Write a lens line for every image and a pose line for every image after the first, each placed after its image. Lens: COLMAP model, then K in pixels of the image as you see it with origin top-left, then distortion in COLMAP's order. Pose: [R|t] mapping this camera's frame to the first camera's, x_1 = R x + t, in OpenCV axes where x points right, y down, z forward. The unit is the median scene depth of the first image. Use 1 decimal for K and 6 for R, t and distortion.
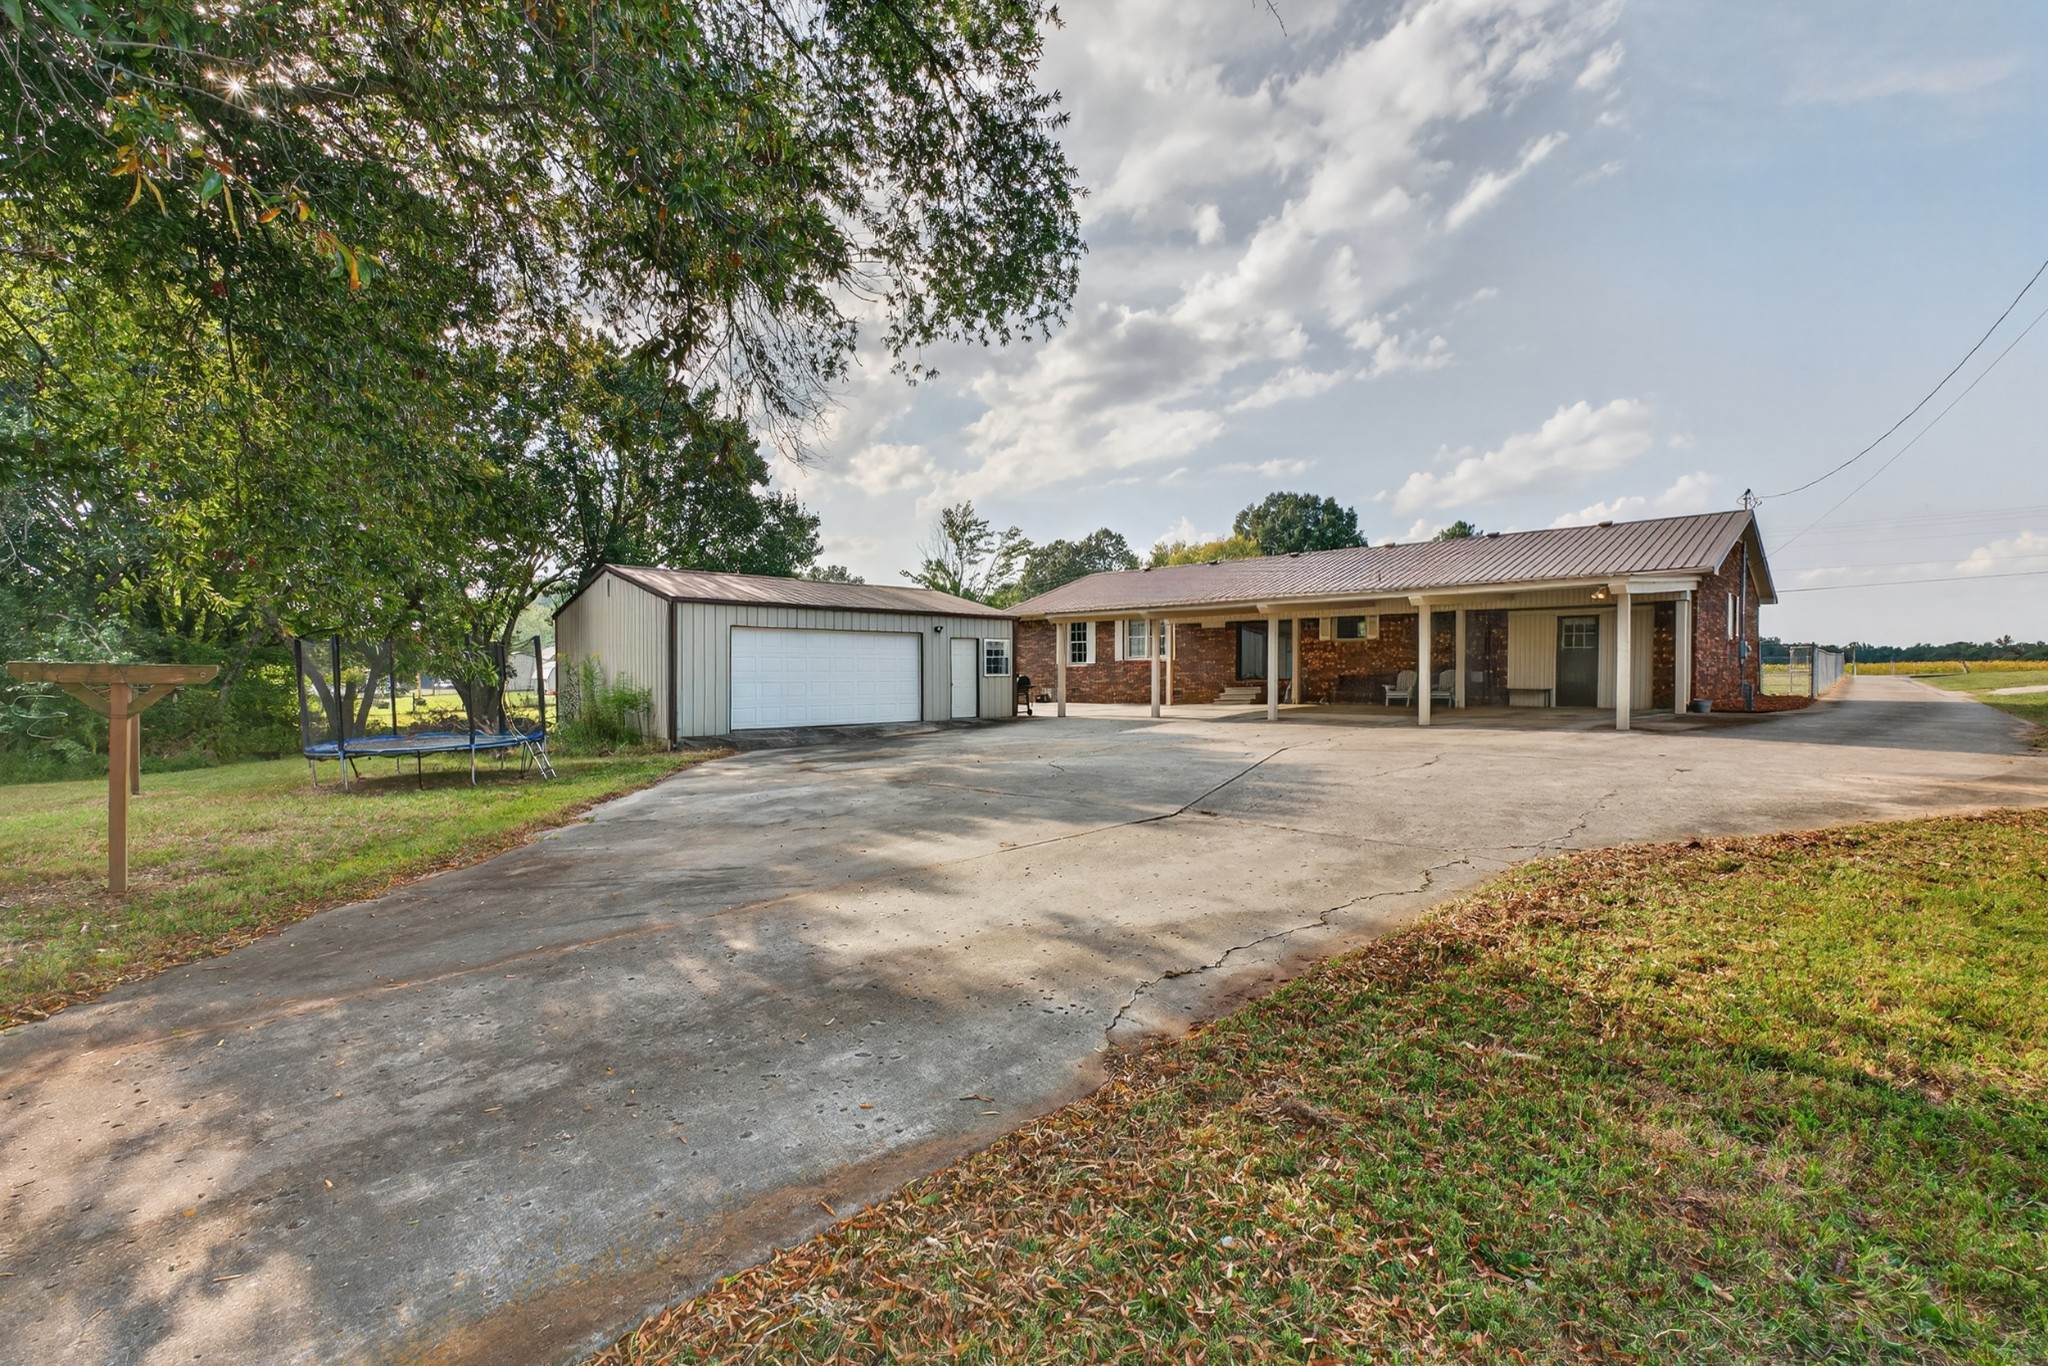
lens RADIAL K [[815.9, 0, 1034.1], [0, 815.9, 663.3], [0, 0, 1]] dist [-0.002960, -0.000736]
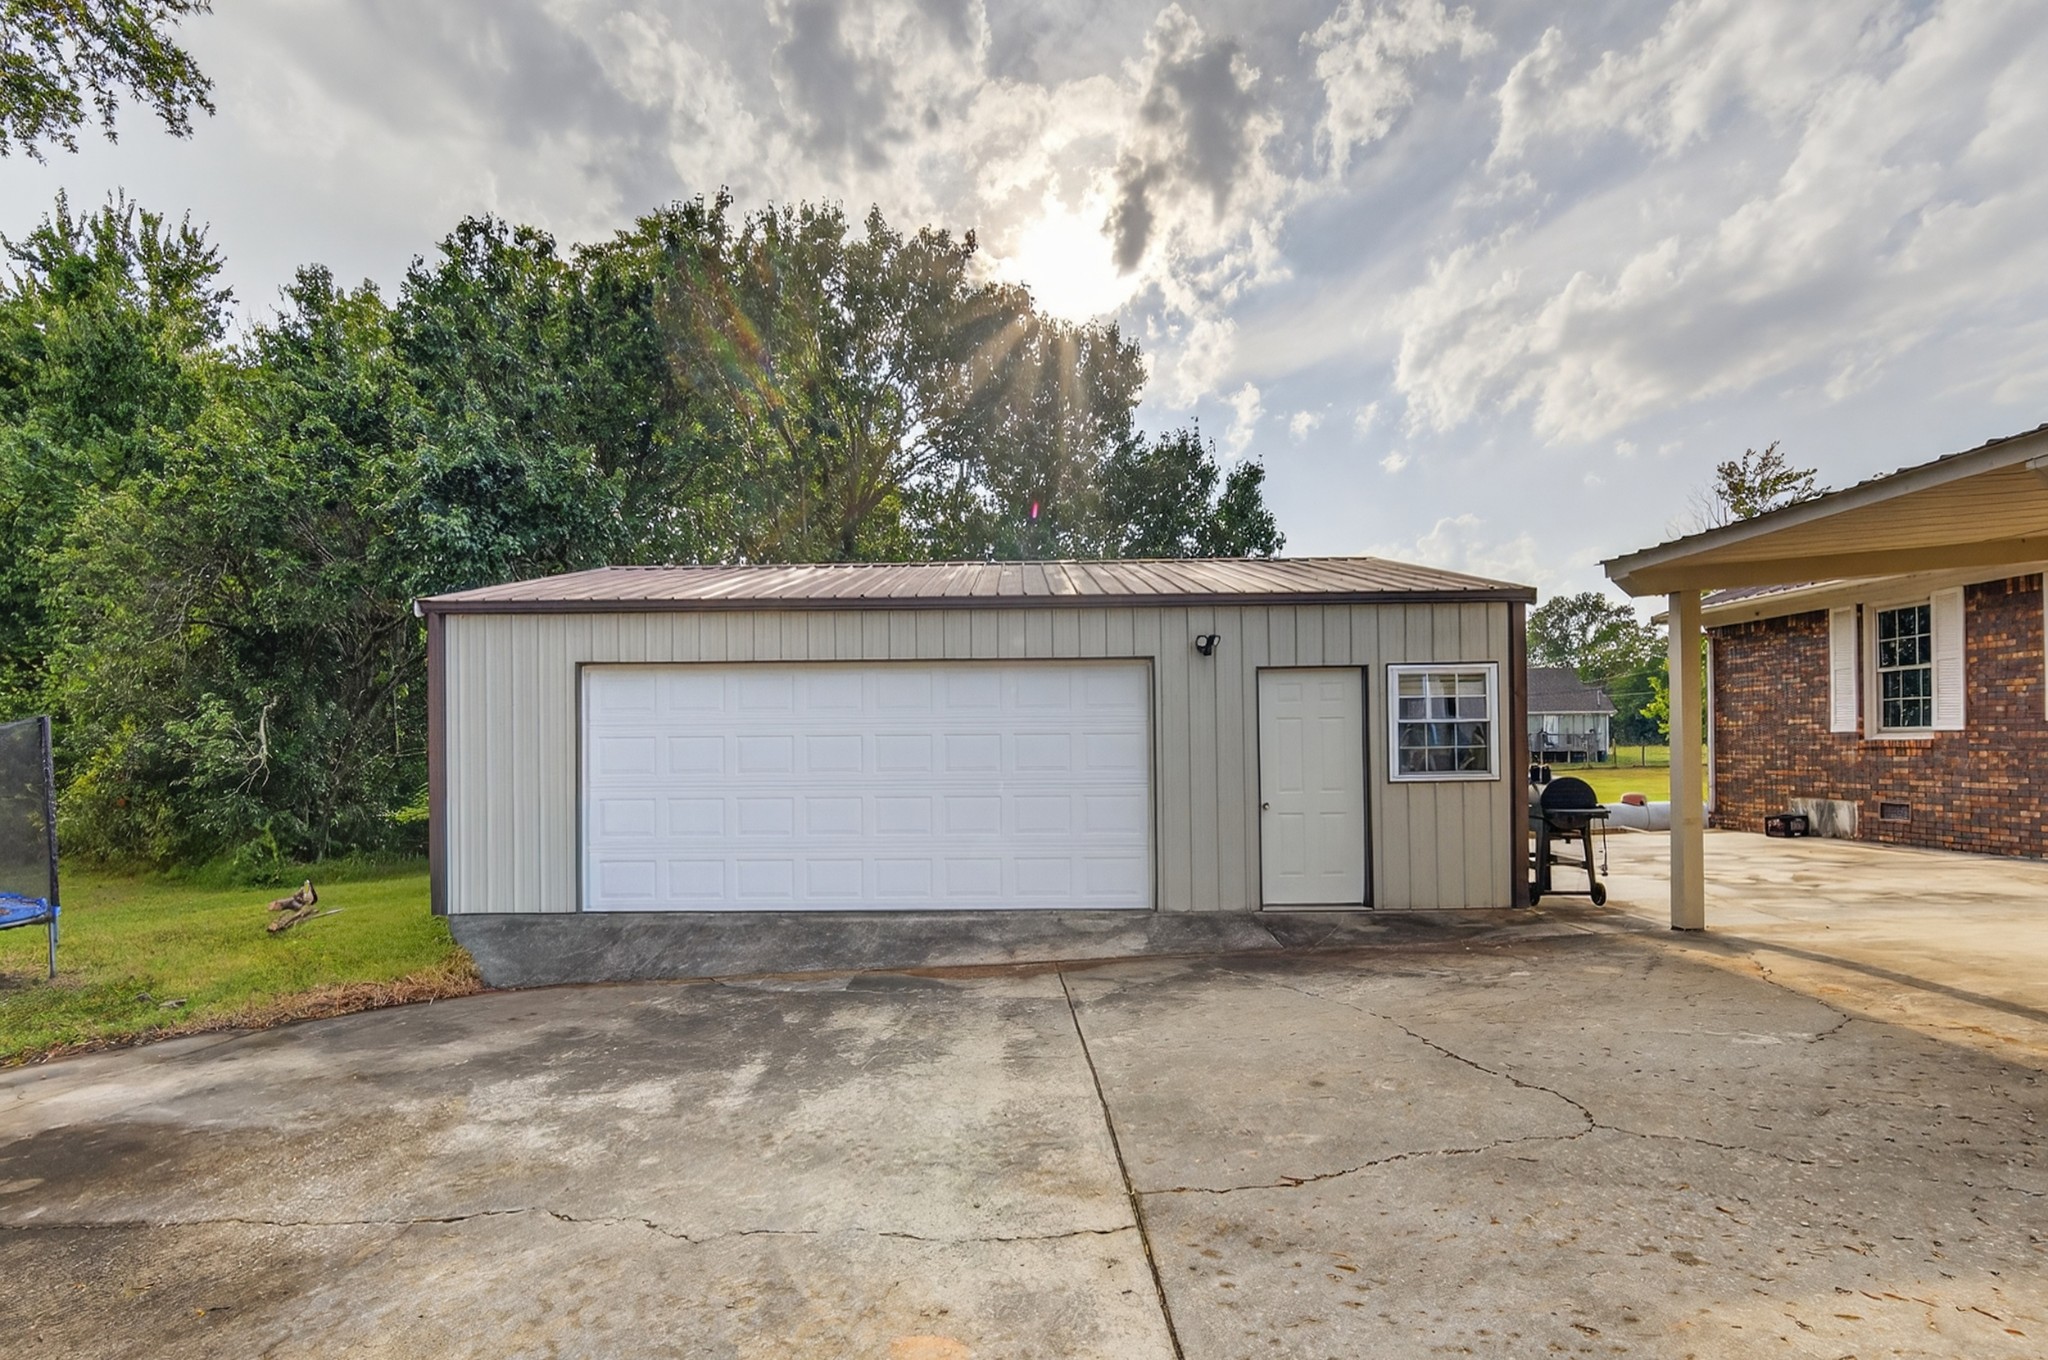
lens RADIAL K [[996.0, 0, 1047.6], [0, 996.0, 735.0], [0, 0, 1]] dist [0.031266, 0.001624]
pose [[0.733543, -0.014457, -0.679490, 0.107070], [0.016136, 0.999862, -0.003853, -0.003029], [0.679452, -0.008138, 0.733675, 0.585792]]
